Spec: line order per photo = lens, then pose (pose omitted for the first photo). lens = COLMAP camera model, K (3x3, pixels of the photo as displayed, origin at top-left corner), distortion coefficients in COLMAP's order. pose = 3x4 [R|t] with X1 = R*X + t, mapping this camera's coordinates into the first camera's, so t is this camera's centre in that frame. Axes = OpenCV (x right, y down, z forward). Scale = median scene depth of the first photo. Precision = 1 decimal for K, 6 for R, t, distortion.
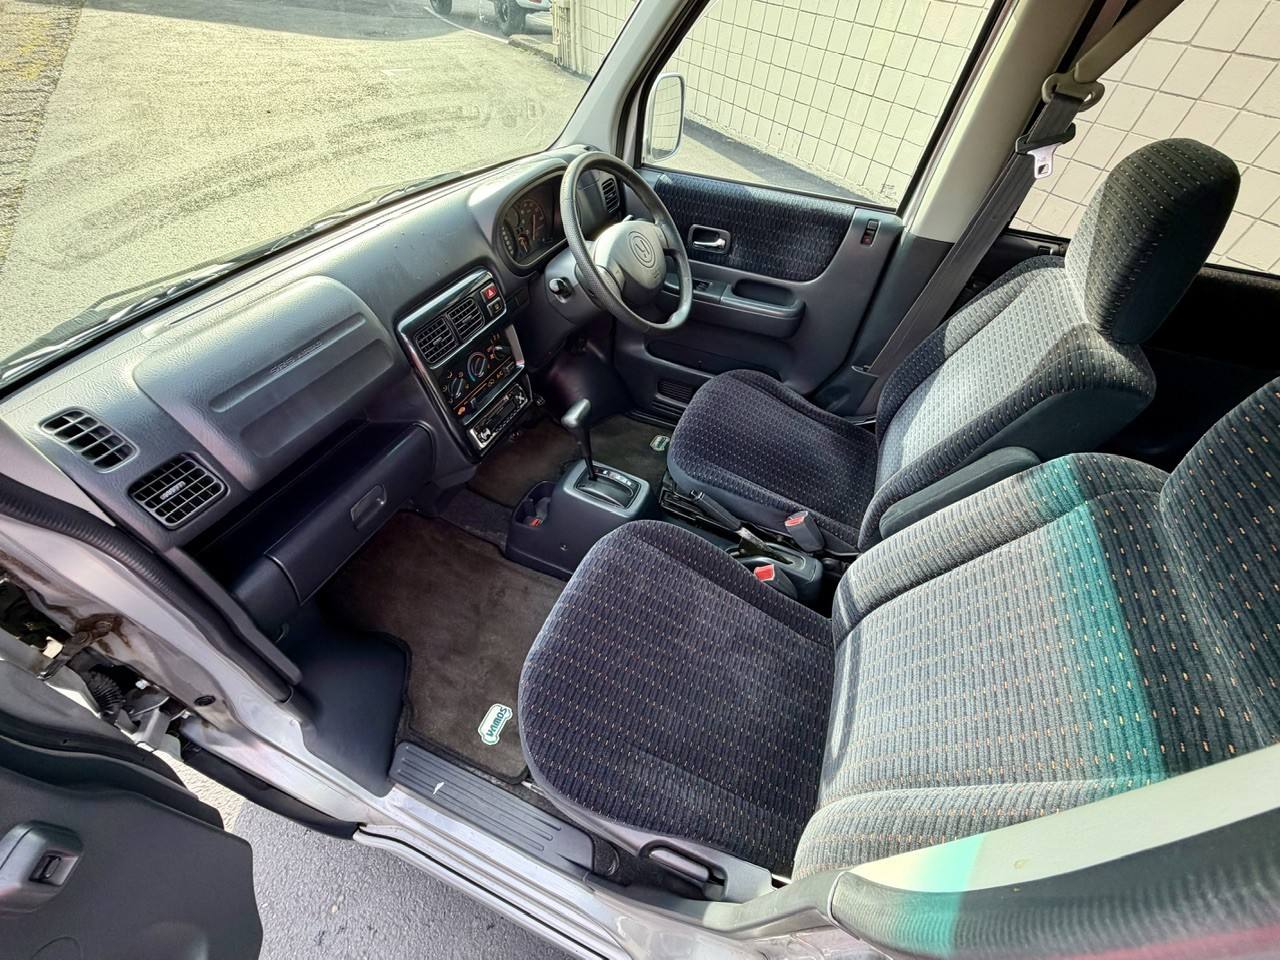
lens RADIAL K [[505.4, 0, 634.0], [0, 505.4, 483.1], [0, 0, 1]] dist [-0.003603, 0.000342]
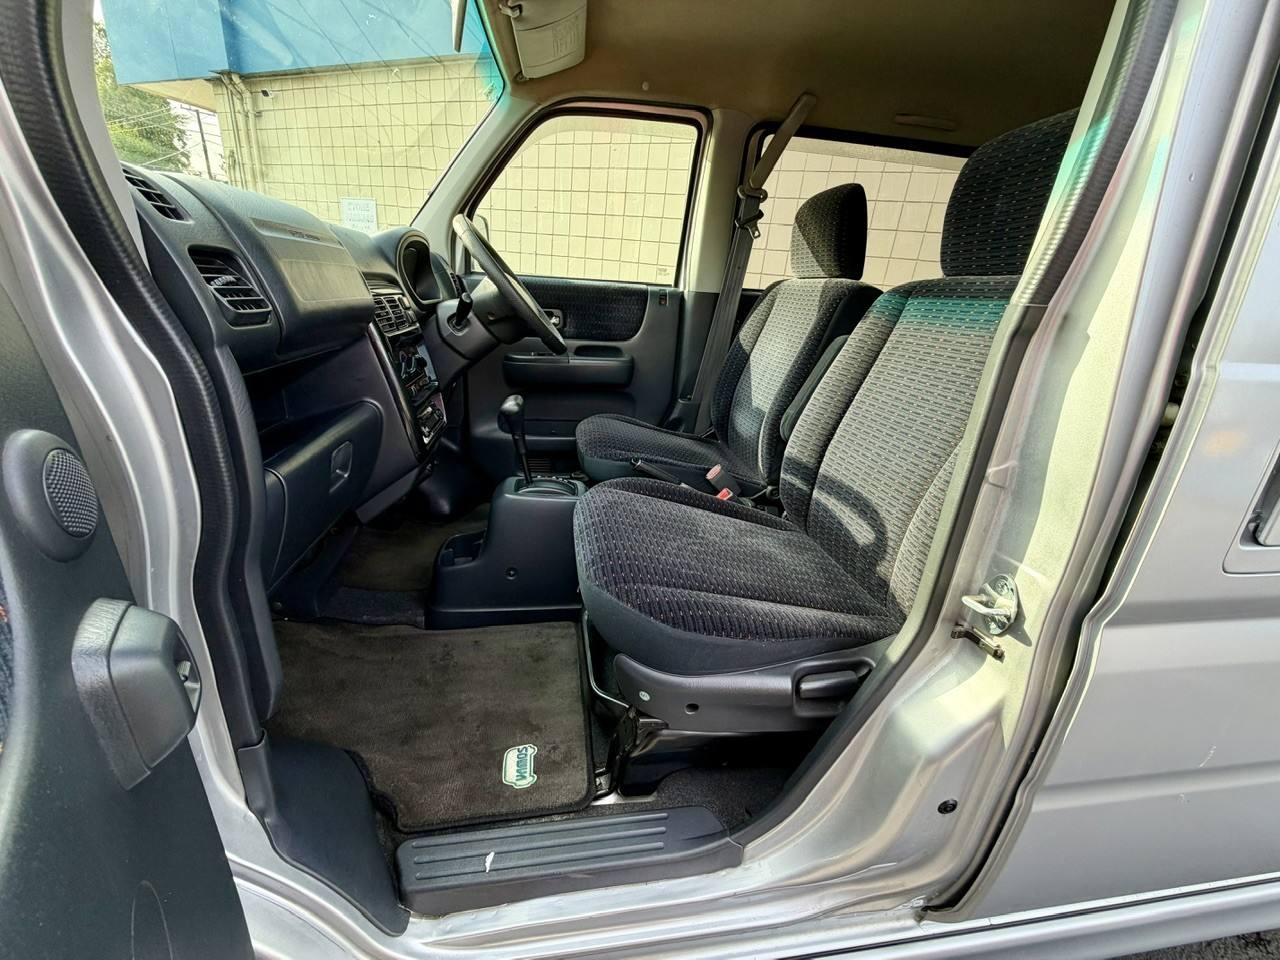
lens RADIAL K [[505.4, 0, 642.6], [0, 505.4, 479.3], [0, 0, 1]] dist [-0.003603, 0.000342]
pose [[0.851260, -0.188334, 0.489782, -0.401353], [0.367372, 0.880369, -0.299981, 0.384477], [-0.374692, 0.435294, 0.818611, 0.121593]]
